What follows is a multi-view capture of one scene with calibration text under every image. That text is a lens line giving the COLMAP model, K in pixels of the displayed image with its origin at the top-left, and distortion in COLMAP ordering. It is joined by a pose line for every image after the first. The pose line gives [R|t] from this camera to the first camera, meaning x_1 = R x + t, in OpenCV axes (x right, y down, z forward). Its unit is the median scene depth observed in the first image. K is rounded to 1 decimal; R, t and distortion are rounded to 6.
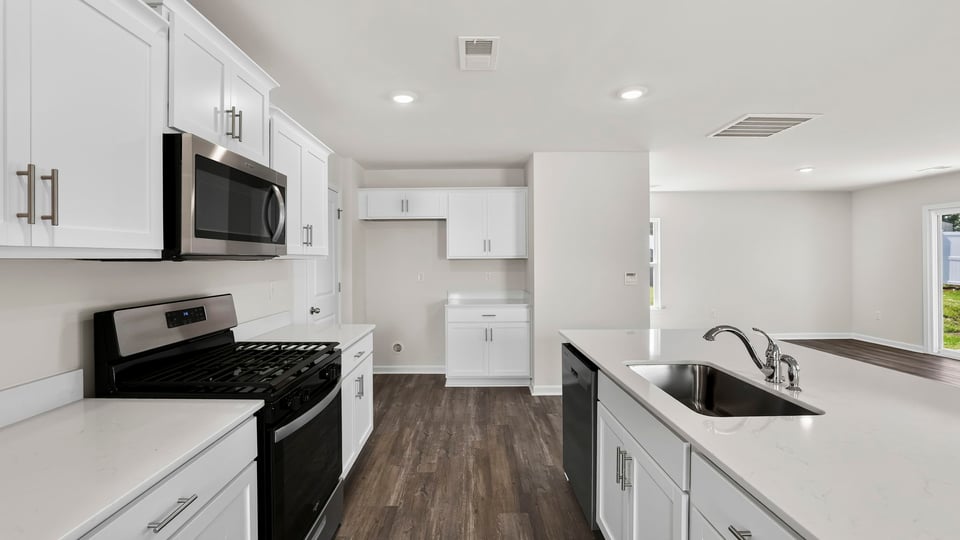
lens RADIAL K [[424.4, 0, 471.9], [0, 424.4, 262.3], [0, 0, 1]] dist [-0.036510, 0.012313]
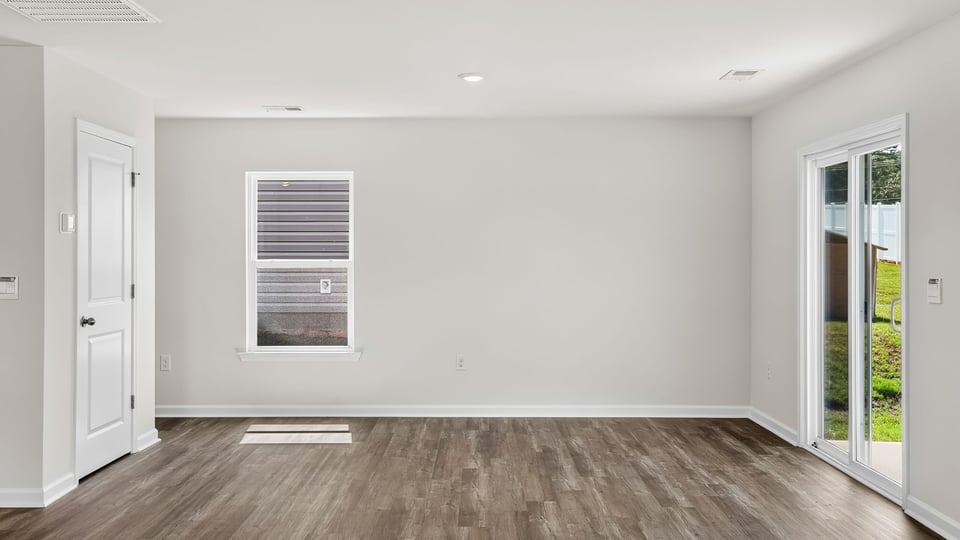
lens RADIAL K [[931.6, 0, 471.0], [0, 931.6, 261.7], [0, 0, 1]] dist [0.097585, 0.000000]
pose [[0.999860, 0.007214, -0.015088, 2.099451], [-0.007184, 0.999972, 0.002071, 0.001842], [0.015102, -0.001962, 0.999884, -0.387217]]
